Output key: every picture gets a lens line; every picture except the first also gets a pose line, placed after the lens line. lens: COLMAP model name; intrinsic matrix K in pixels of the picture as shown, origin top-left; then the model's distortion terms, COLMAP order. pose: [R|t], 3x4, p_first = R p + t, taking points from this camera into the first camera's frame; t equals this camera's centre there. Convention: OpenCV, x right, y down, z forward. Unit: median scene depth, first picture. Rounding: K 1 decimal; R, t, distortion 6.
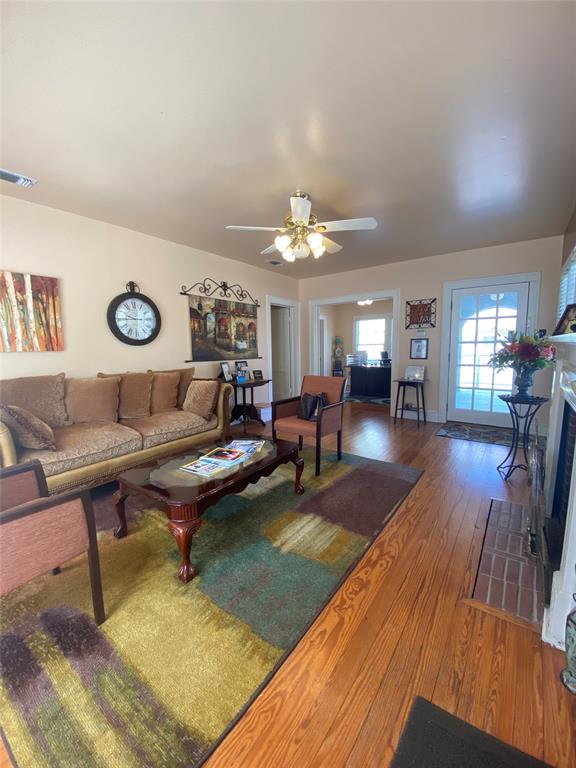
lens RADIAL K [[308.5, 0, 288.9], [0, 308.5, 385.3], [0, 0, 1]] dist [0.034442, -0.026632]
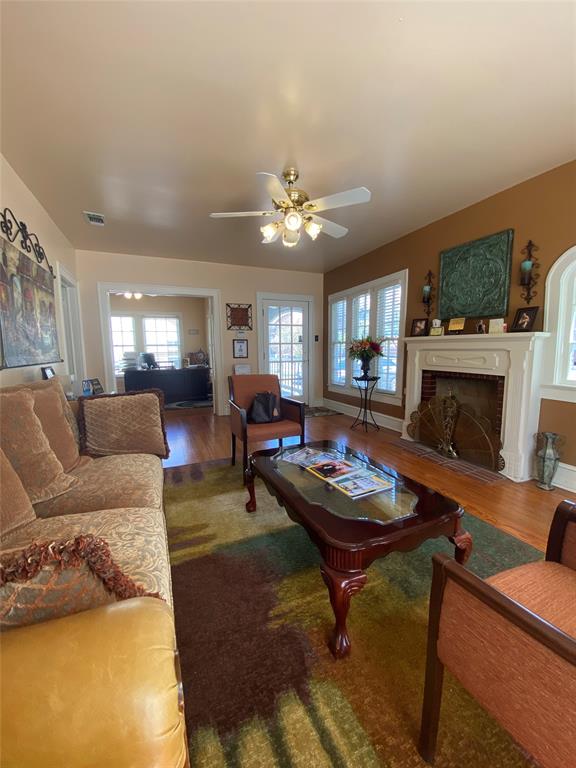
lens RADIAL K [[308.5, 0, 288.9], [0, 308.5, 385.3], [0, 0, 1]] dist [0.034442, -0.026632]
pose [[0.498104, -0.093489, 0.862063, -0.489398], [0.109190, 0.993020, 0.044600, -0.022209], [-0.860215, 0.071913, 0.504835, 0.350794]]
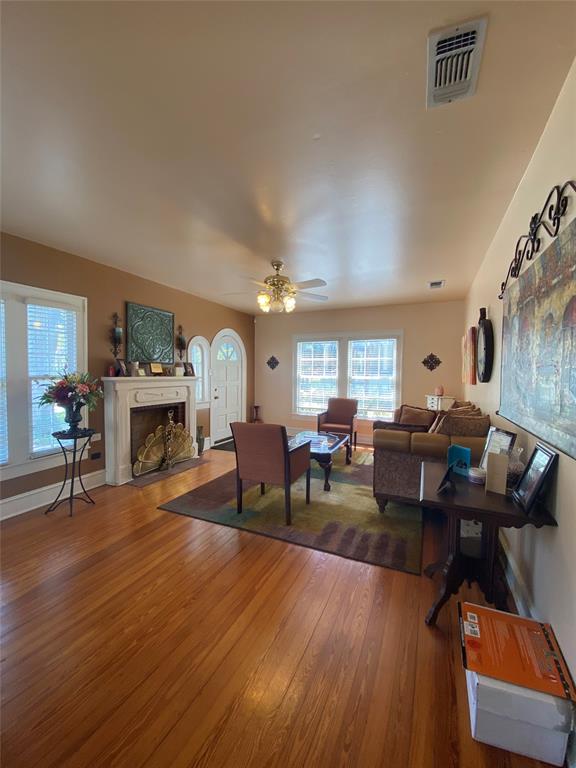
lens RADIAL K [[308.5, 0, 288.9], [0, 308.5, 385.3], [0, 0, 1]] dist [0.034442, -0.026632]
pose [[-0.979804, 0.025493, -0.198328, 0.143832], [-0.006321, 0.987395, 0.158148, -0.188524], [0.199860, 0.156207, -0.967293, 1.370344]]
